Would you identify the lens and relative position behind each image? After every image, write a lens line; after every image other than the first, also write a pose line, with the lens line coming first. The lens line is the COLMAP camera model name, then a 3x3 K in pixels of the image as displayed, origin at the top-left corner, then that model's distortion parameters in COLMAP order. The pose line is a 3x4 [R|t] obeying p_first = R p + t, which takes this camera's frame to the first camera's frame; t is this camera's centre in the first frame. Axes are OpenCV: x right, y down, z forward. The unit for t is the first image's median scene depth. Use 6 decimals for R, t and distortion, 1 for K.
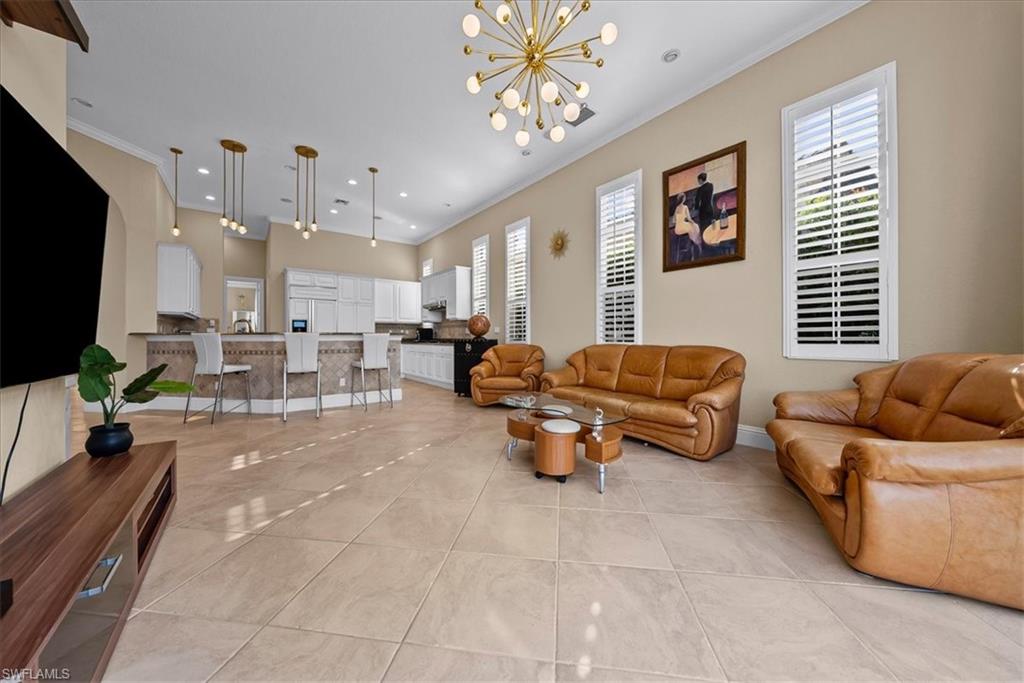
lens RADIAL K [[346.5, 0, 512.0], [0, 346.5, 341.5], [0, 0, 1]] dist [-0.001050, -0.000120]
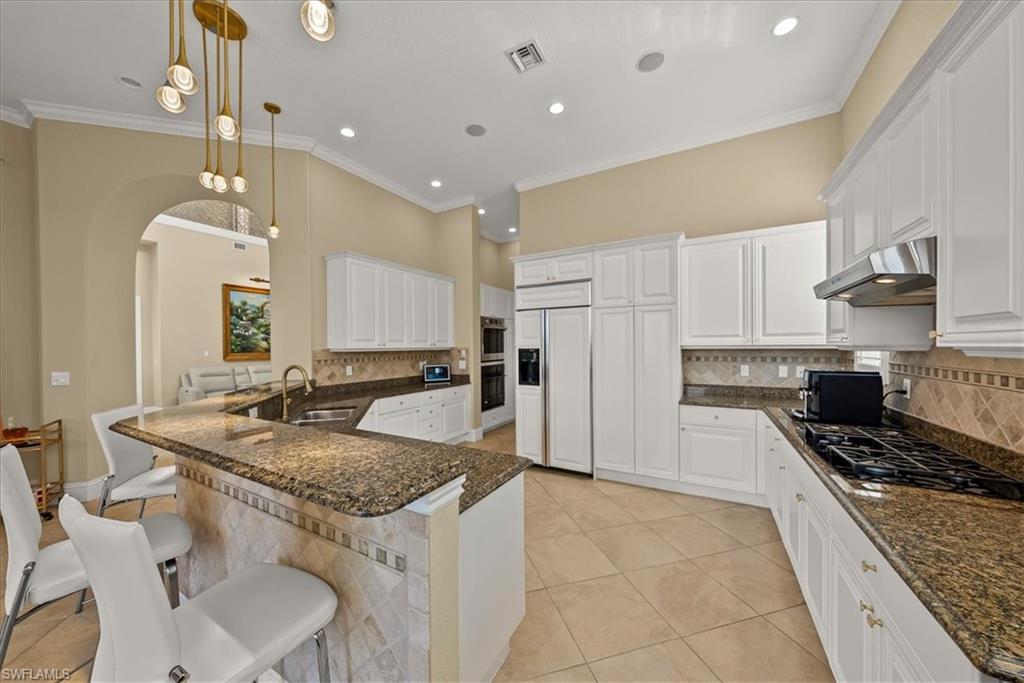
lens RADIAL K [[346.5, 0, 512.0], [0, 346.5, 341.5], [0, 0, 1]] dist [-0.001050, -0.000120]
pose [[0.405216, -0.008247, -0.914184, -0.122197], [0.002407, 0.999965, -0.007954, -0.066150], [0.914218, 0.001022, 0.405222, 0.712064]]
